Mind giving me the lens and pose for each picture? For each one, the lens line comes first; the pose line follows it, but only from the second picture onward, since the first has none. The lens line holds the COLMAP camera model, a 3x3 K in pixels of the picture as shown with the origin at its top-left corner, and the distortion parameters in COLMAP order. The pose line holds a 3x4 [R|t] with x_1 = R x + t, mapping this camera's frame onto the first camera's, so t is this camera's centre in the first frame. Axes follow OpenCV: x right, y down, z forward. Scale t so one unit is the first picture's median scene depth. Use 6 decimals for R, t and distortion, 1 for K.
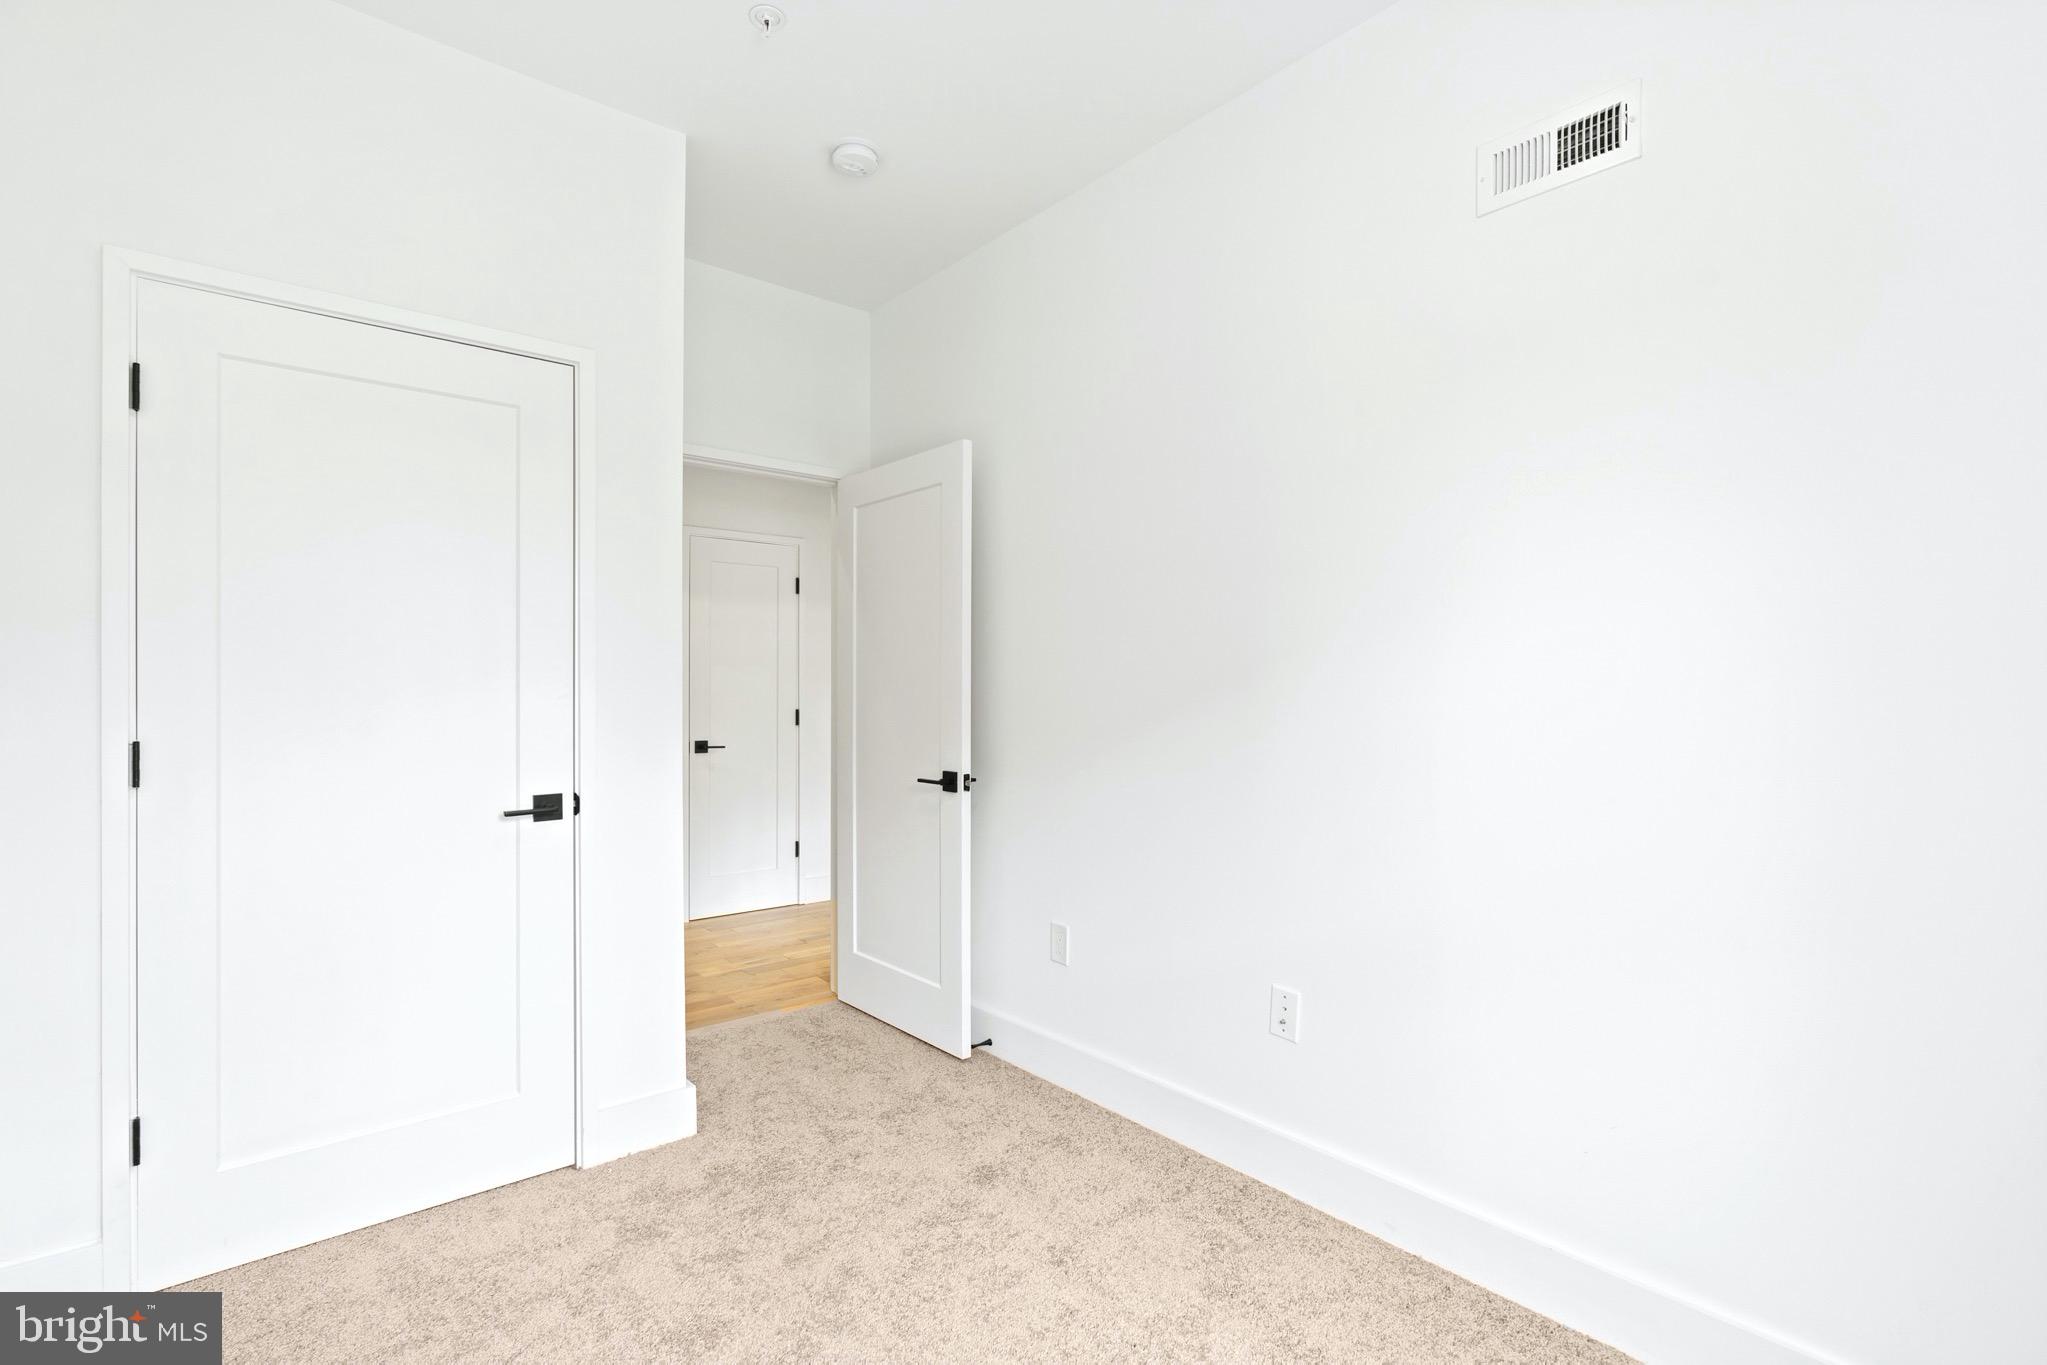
lens RADIAL K [[936.6, 0, 1031.4], [0, 936.6, 689.1], [0, 0, 1]] dist [-0.003612, -0.000426]
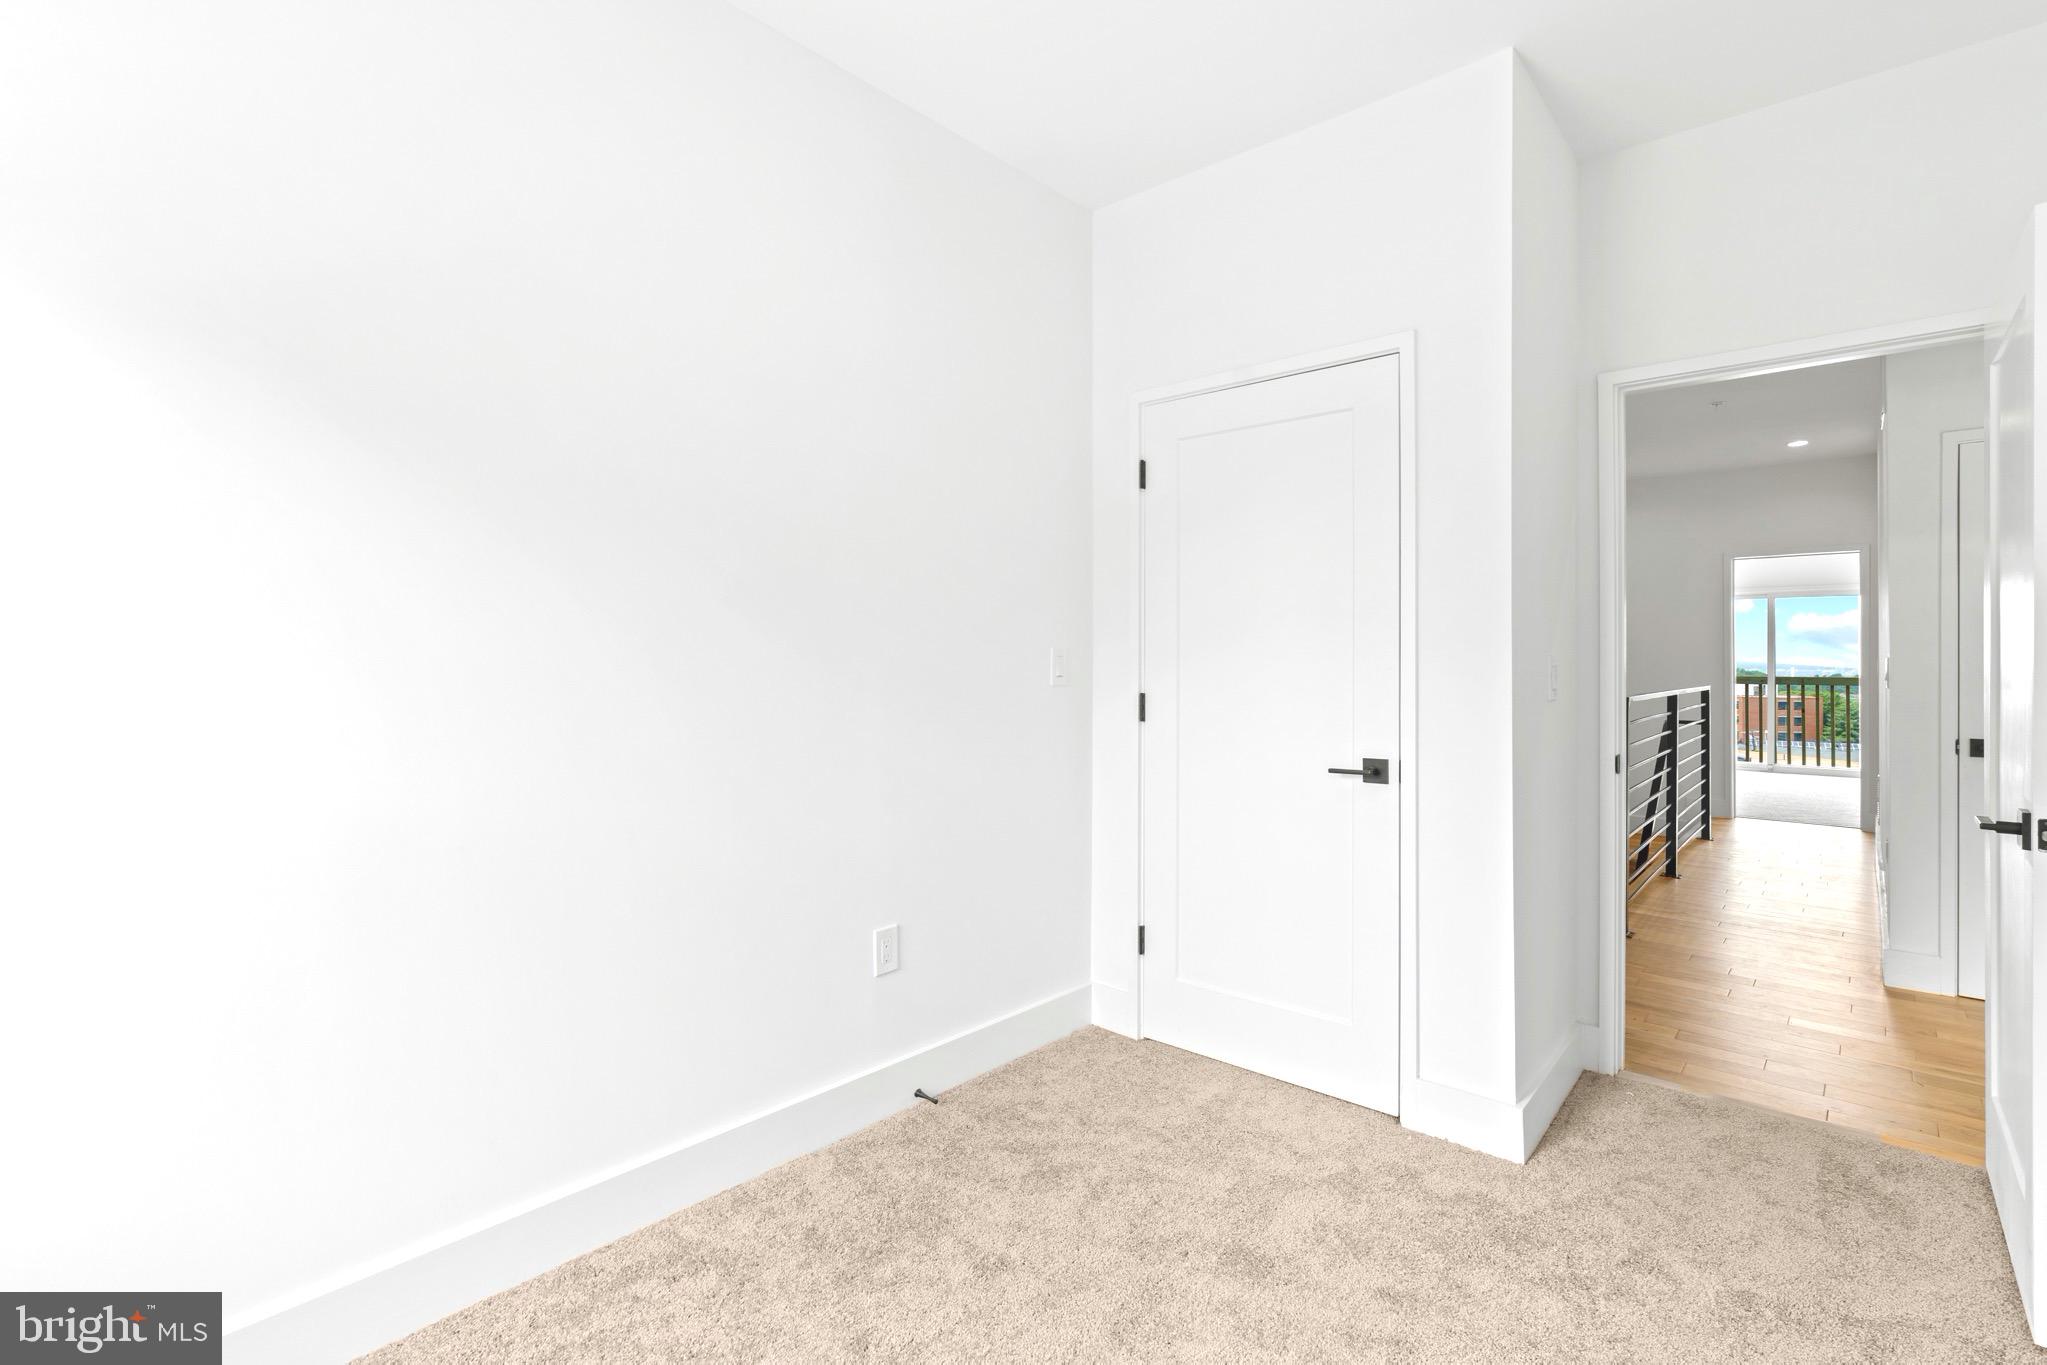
lens RADIAL K [[954.7, 0, 1024.7], [0, 954.7, 656.8], [0, 0, 1]] dist [-0.000604, -0.000181]
pose [[0.140745, -0.004829, -0.990034, 0.516910], [-0.004110, 0.999977, -0.005461, 0.002713], [0.990037, 0.004837, 0.140722, 0.443142]]
